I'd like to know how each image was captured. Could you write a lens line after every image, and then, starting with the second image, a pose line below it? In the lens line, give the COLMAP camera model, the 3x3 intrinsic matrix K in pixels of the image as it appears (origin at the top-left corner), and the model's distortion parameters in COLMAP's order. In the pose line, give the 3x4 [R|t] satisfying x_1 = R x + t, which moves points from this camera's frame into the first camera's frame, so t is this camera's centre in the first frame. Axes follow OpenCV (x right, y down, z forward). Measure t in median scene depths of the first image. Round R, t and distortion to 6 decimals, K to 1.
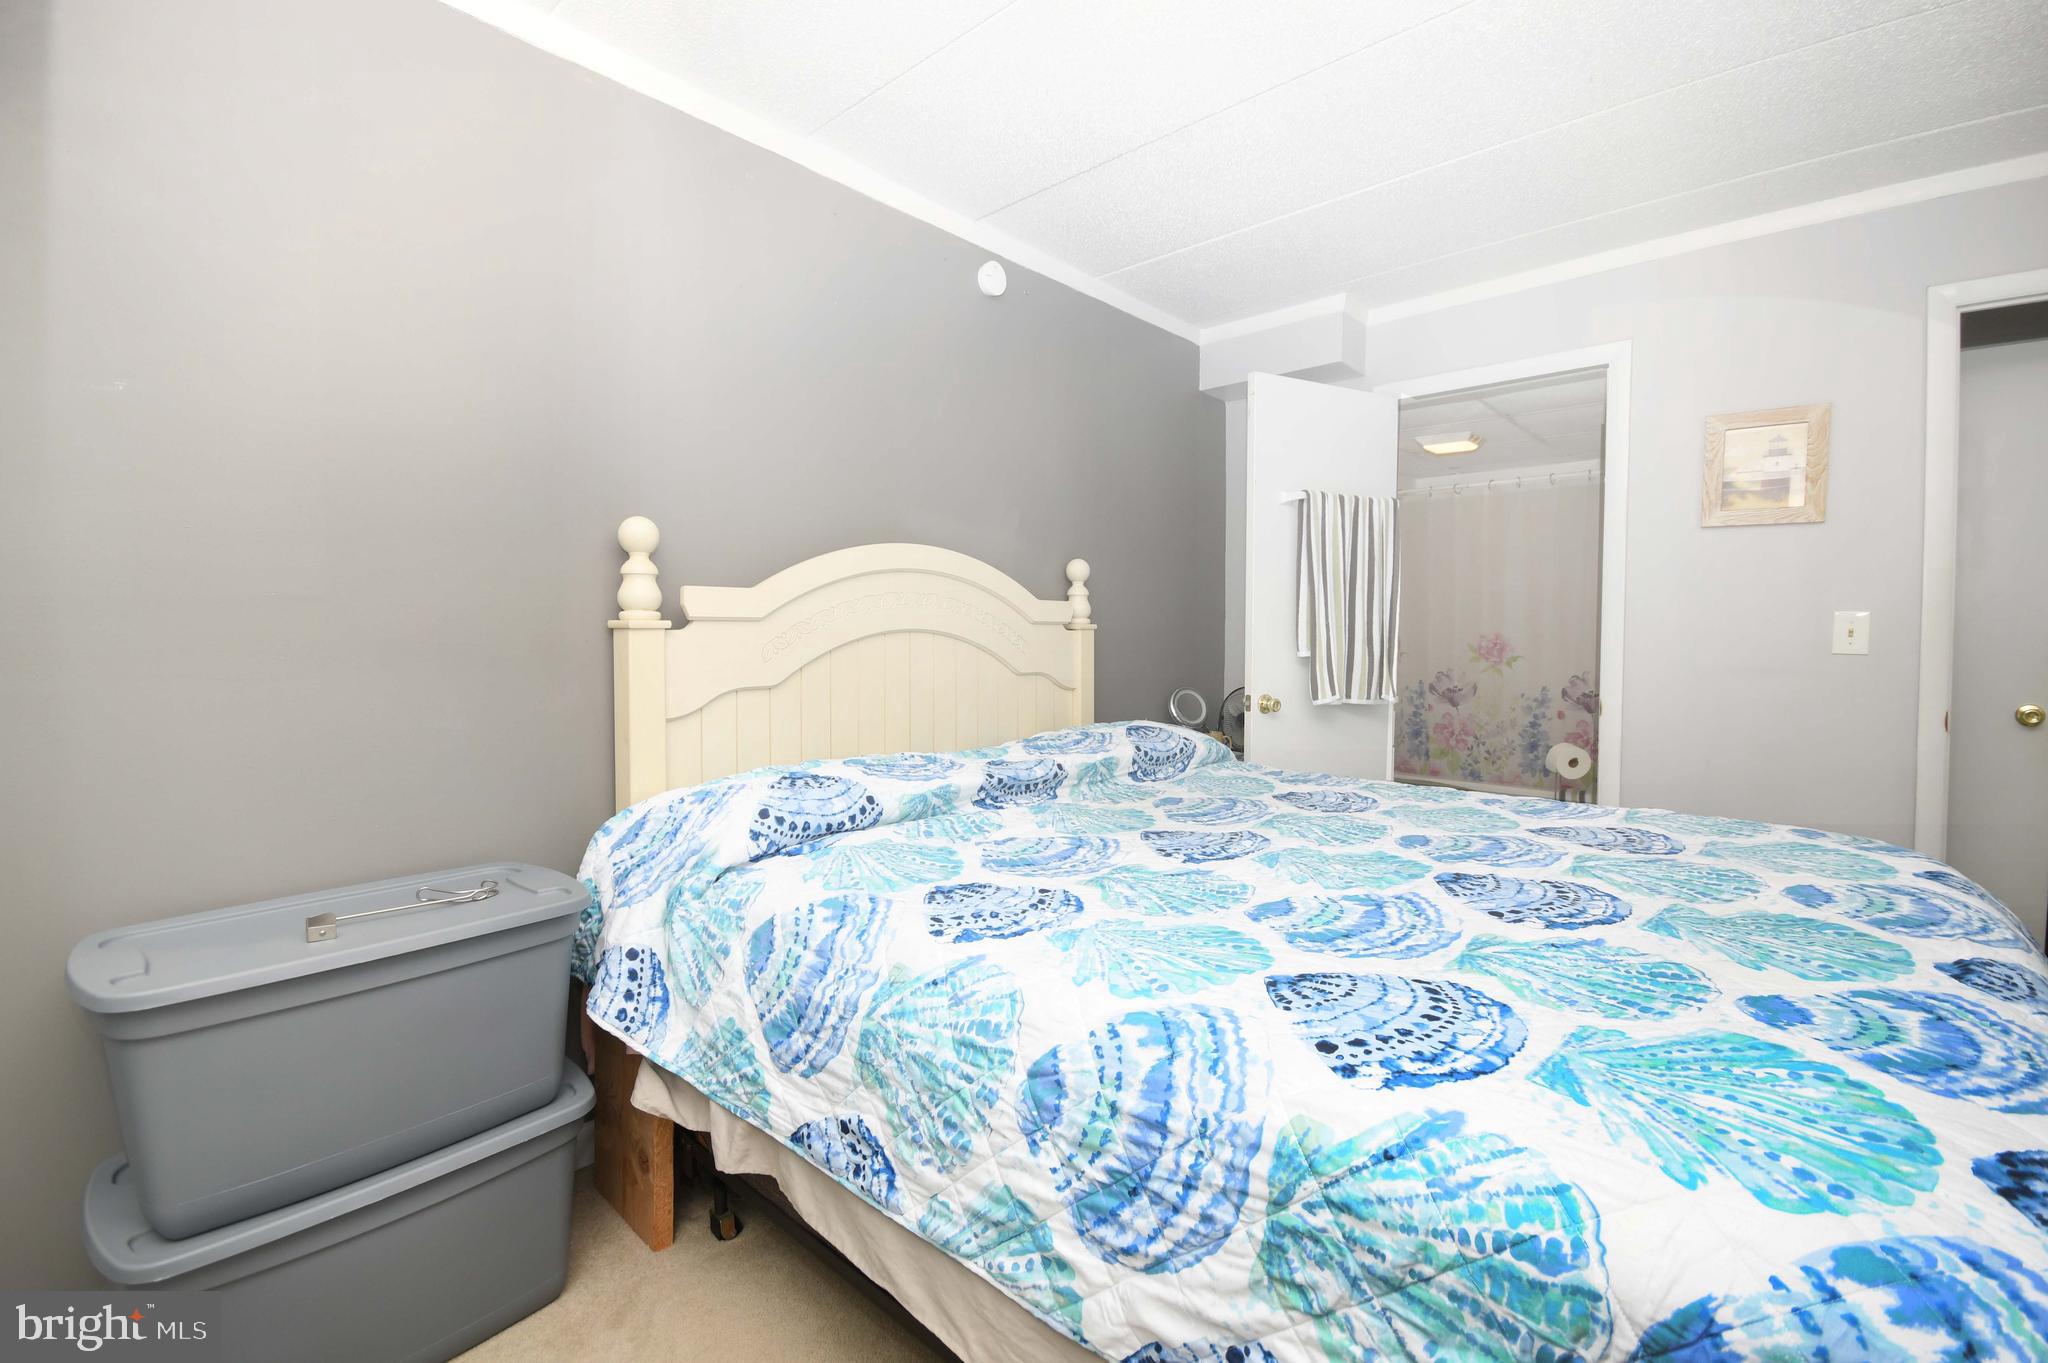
lens RADIAL K [[895.0, 0, 1026.4], [0, 895.0, 666.6], [0, 0, 1]] dist [0.008392, -0.013603]
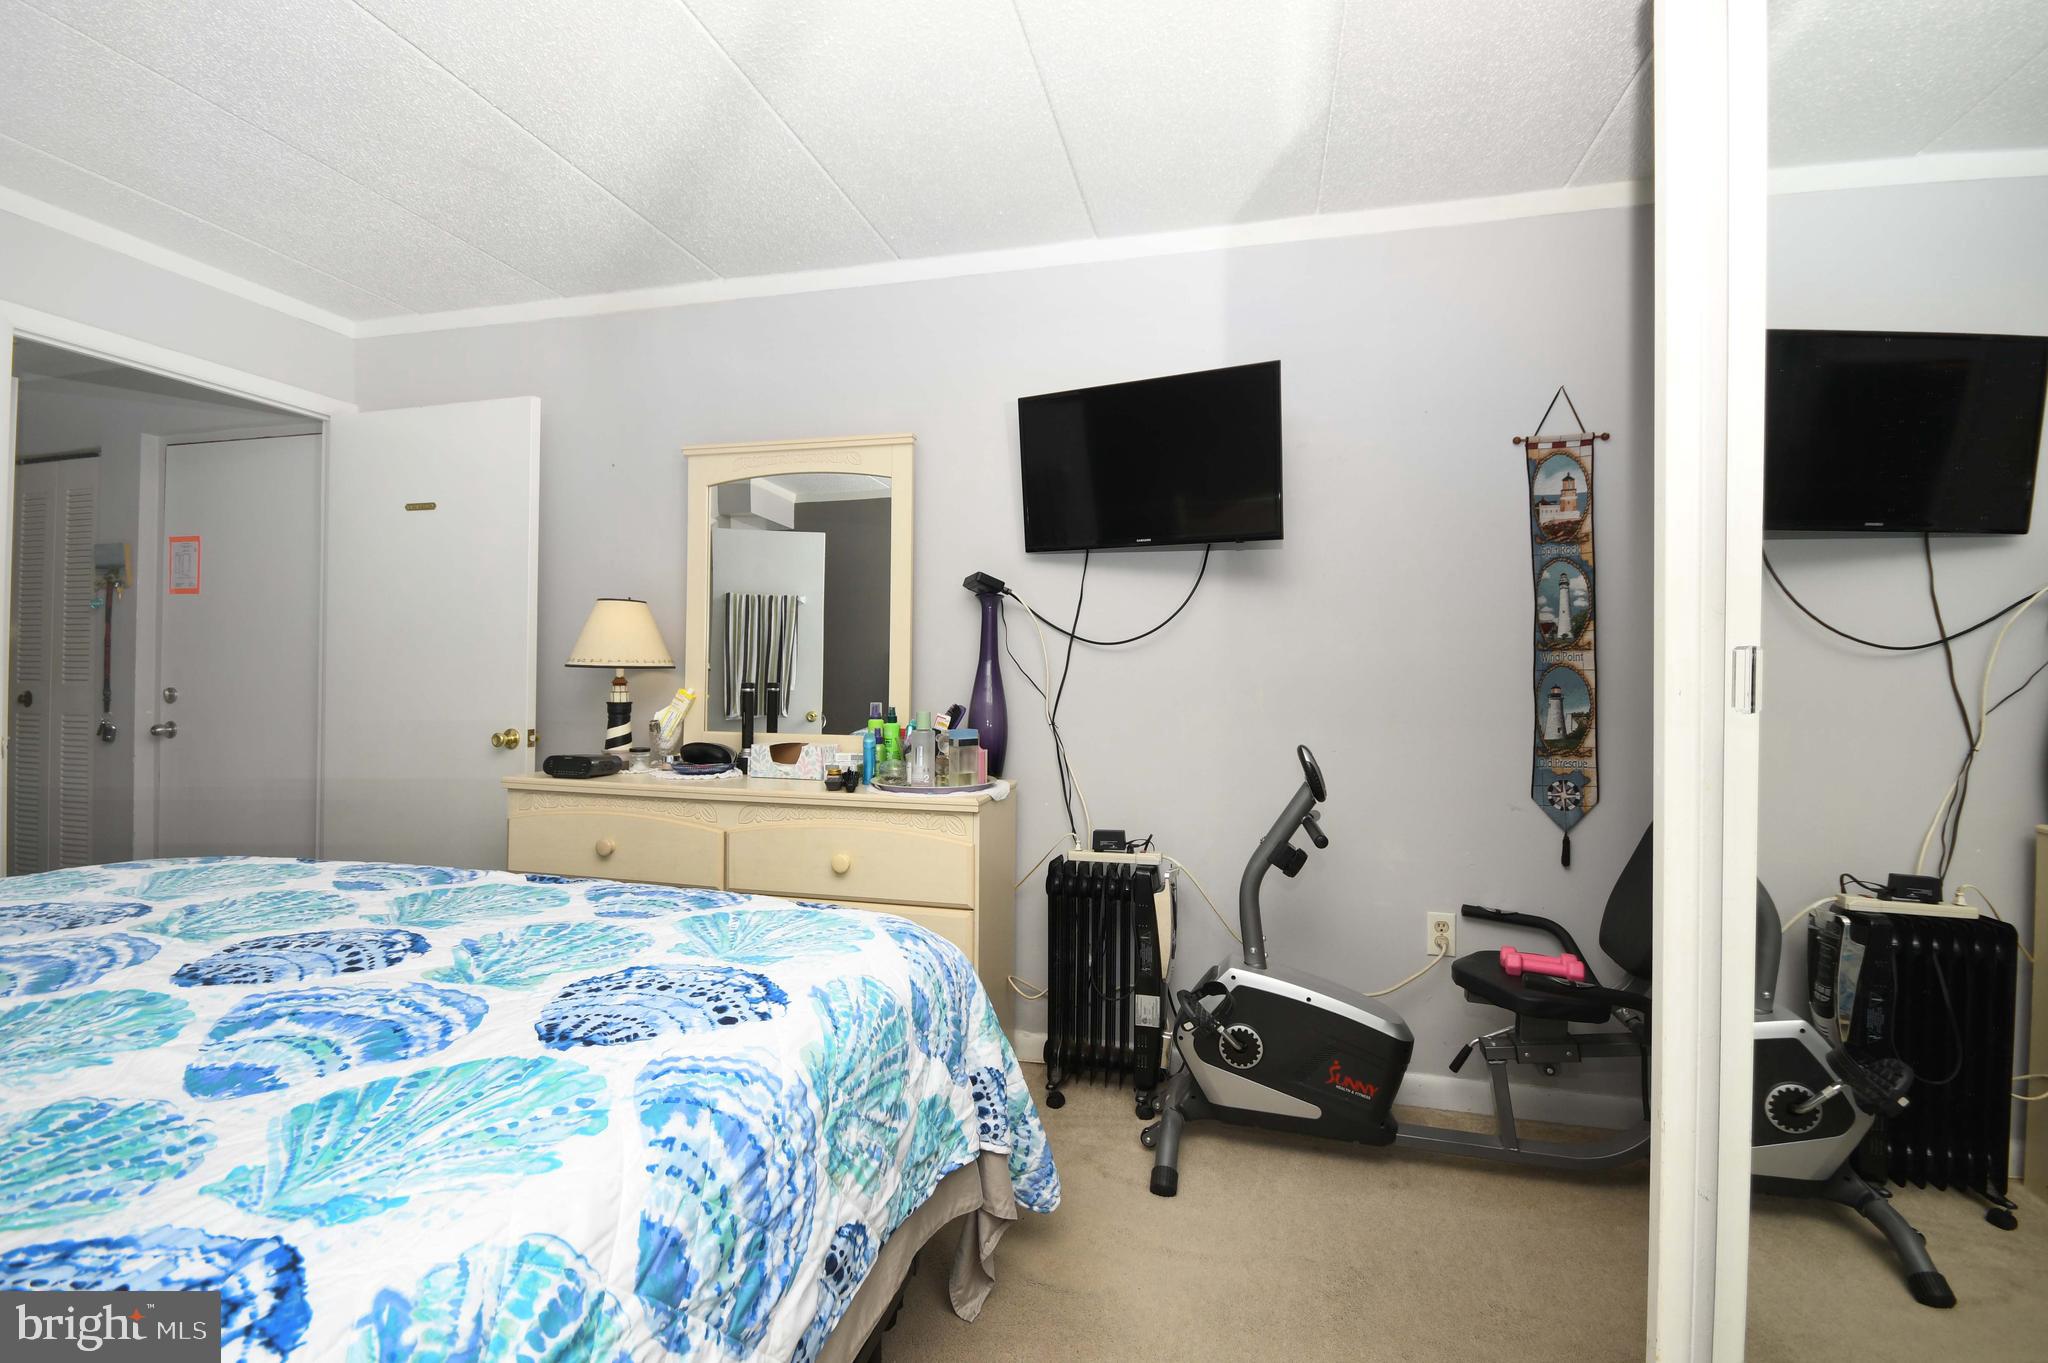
lens RADIAL K [[895.0, 0, 1026.4], [0, 895.0, 666.6], [0, 0, 1]] dist [0.008392, -0.013603]
pose [[-0.464649, -0.001986, 0.885493, -0.741980], [0.023261, 0.999625, 0.014449, -0.034478], [-0.885190, 0.027311, -0.464428, 1.011842]]
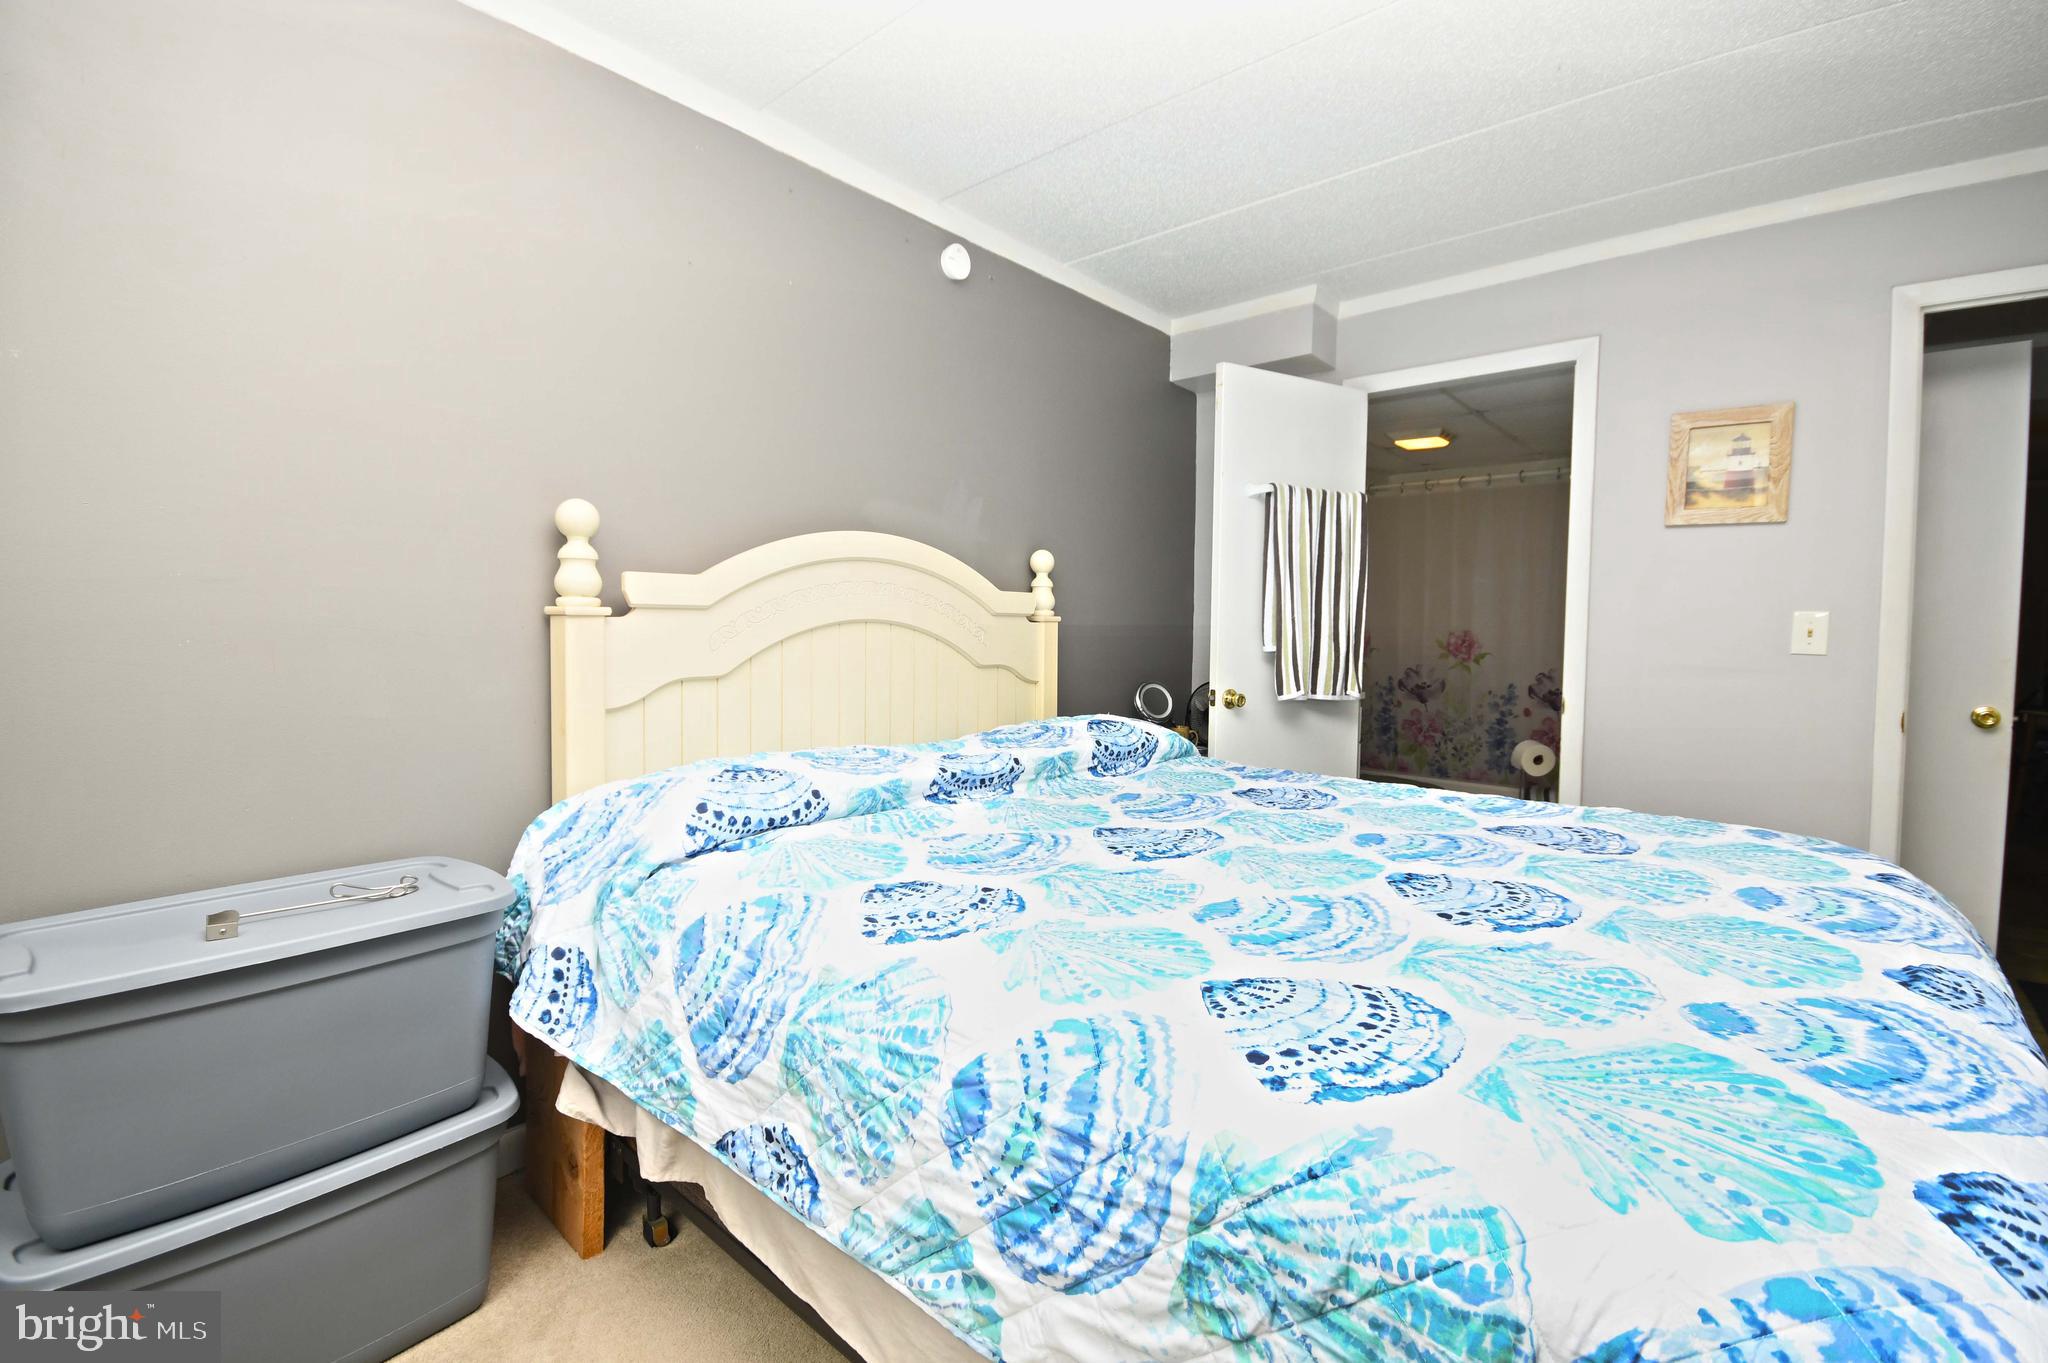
lens RADIAL K [[895.0, 0, 1026.4], [0, 895.0, 666.6], [0, 0, 1]] dist [0.008392, -0.013603]
pose [[0.999696, 0.009654, 0.022697, 0.052953], [-0.009845, 0.999917, 0.008317, 0.000221], [-0.022614, -0.008538, 0.999708, 0.042126]]
